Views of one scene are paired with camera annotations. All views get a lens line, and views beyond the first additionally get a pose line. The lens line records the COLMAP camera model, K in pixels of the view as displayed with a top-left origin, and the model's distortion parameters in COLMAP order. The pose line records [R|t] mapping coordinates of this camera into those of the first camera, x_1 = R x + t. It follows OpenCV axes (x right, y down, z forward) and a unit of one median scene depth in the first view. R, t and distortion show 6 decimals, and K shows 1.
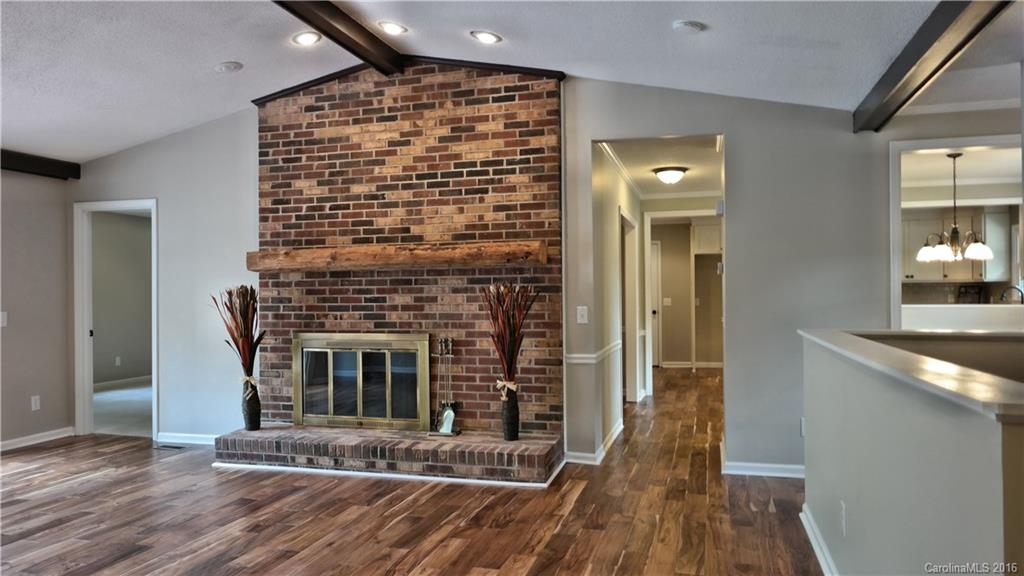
lens RADIAL K [[713.1, 0, 513.5], [0, 713.1, 289.3], [0, 0, 1]] dist [-0.010157, 0.015545]
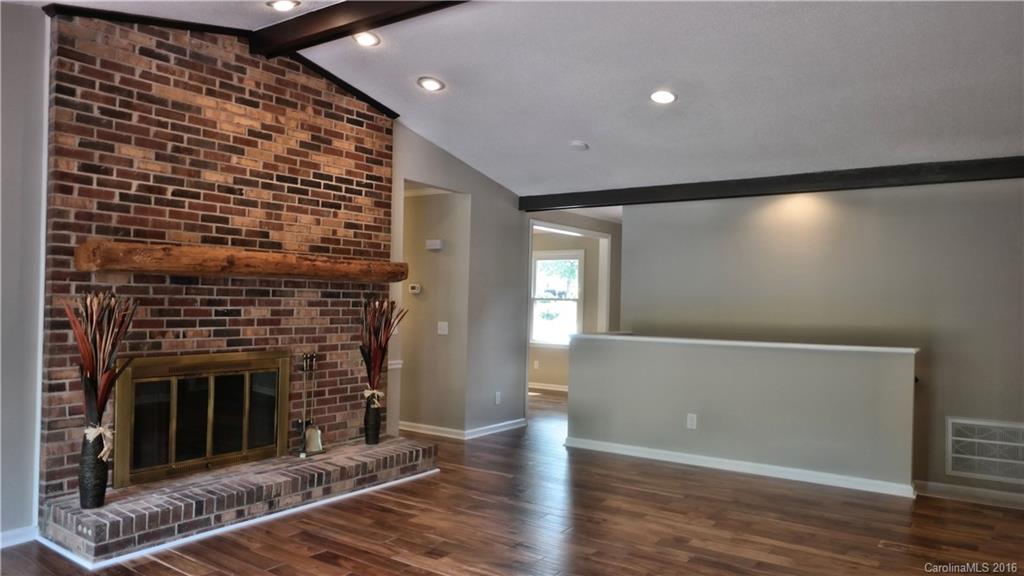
lens RADIAL K [[713.1, 0, 511.9], [0, 713.1, 288.2], [0, 0, 1]] dist [-0.010157, 0.015545]
pose [[0.328387, 0.033048, 0.943965, -0.887801], [-0.030931, 0.999228, -0.024222, -0.004377], [-0.944037, -0.021243, 0.329156, 0.415858]]
